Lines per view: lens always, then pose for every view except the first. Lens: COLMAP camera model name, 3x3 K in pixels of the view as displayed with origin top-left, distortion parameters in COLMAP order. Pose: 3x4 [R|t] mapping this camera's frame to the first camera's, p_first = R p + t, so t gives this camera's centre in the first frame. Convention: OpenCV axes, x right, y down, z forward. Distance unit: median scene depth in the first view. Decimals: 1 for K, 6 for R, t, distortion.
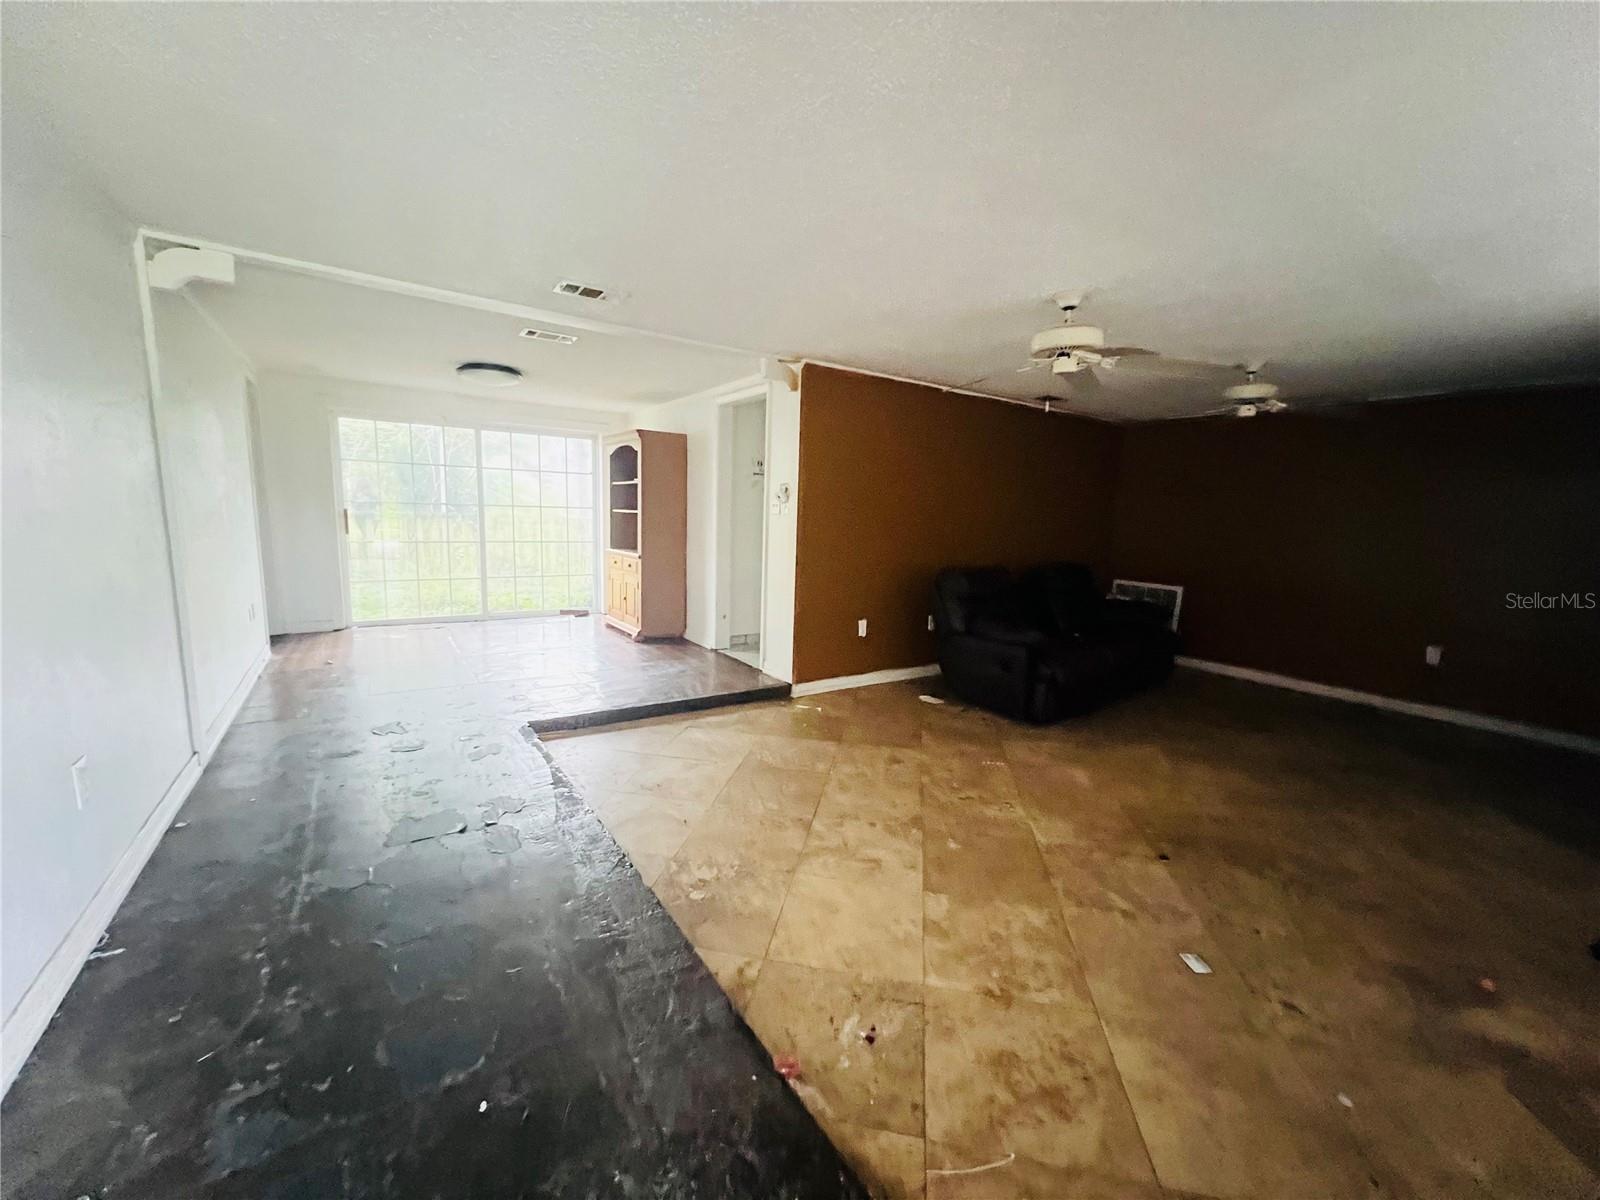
lens RADIAL K [[647.0, 0, 800.0], [0, 647.0, 605.3], [0, 0, 1]] dist [-0.001356, 0.000228]
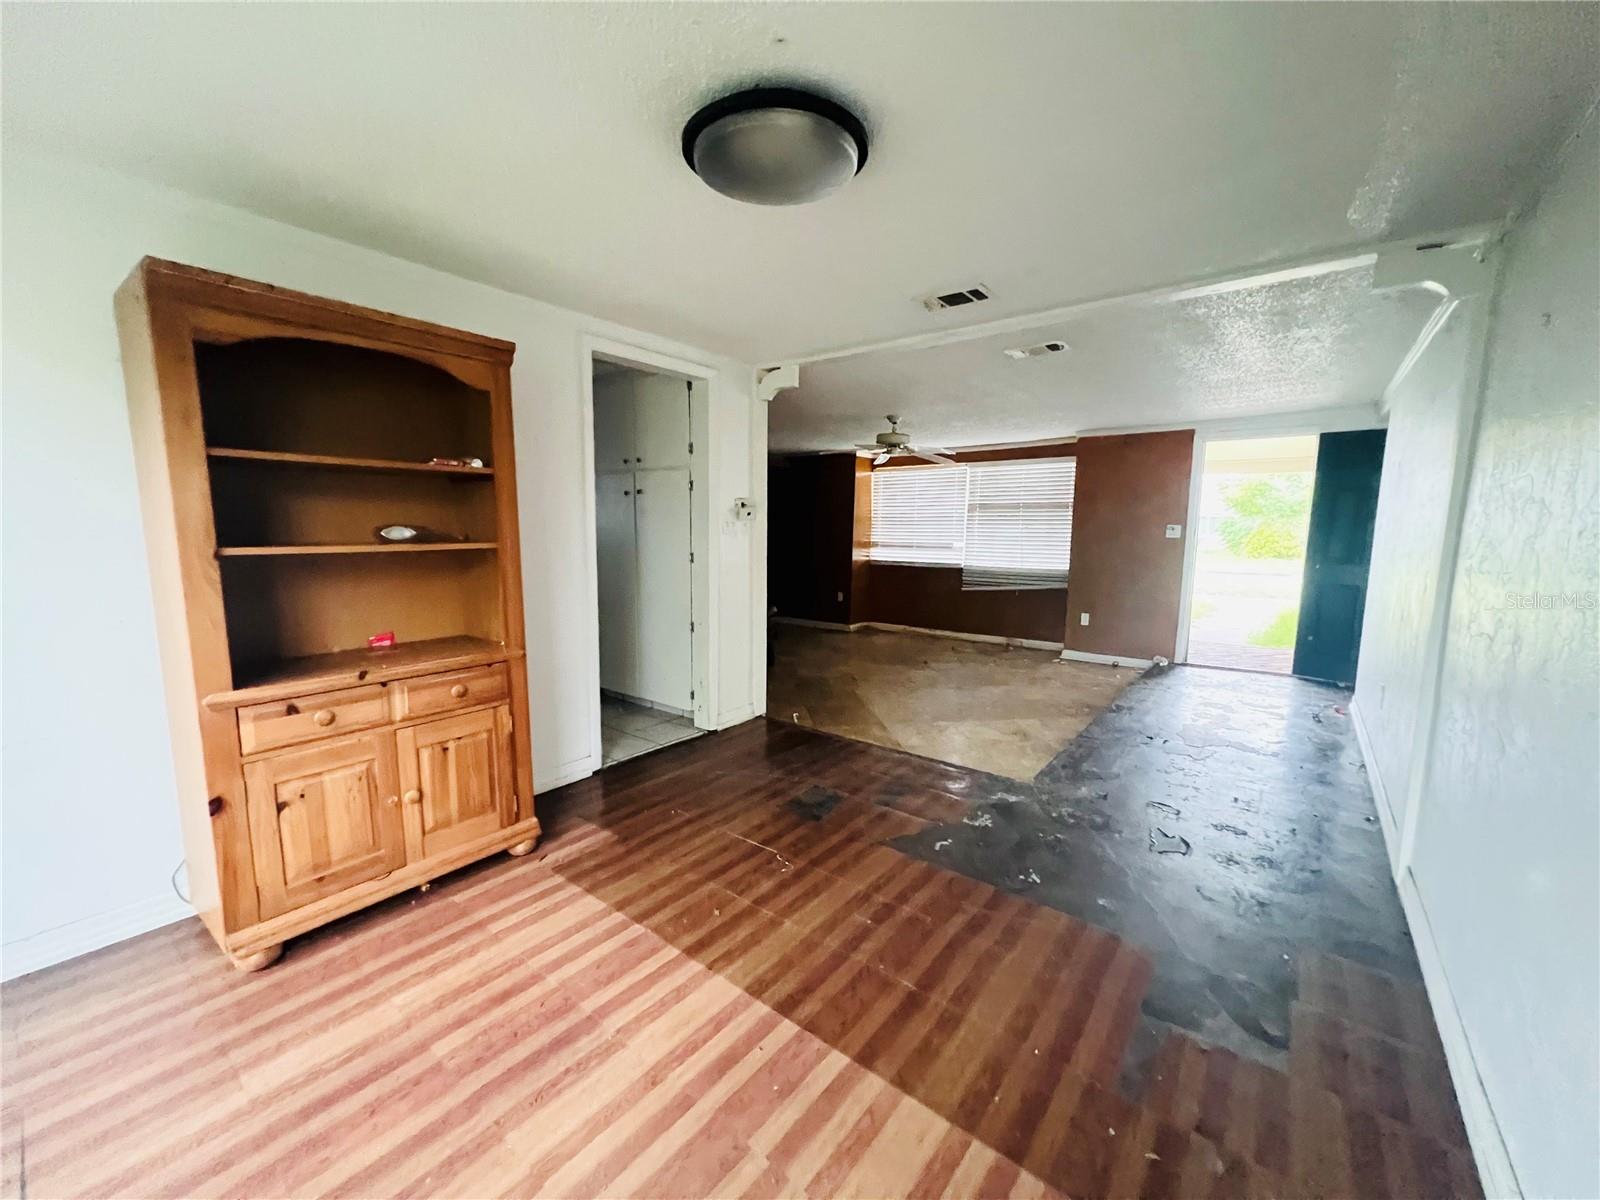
lens RADIAL K [[647.0, 0, 800.2], [0, 647.0, 607.3], [0, 0, 1]] dist [-0.001356, 0.000228]
pose [[-0.323840, -0.155504, 0.933245, -1.174045], [0.116105, 0.972413, 0.202320, -0.283382], [-0.938961, 0.173874, -0.296851, 1.600965]]
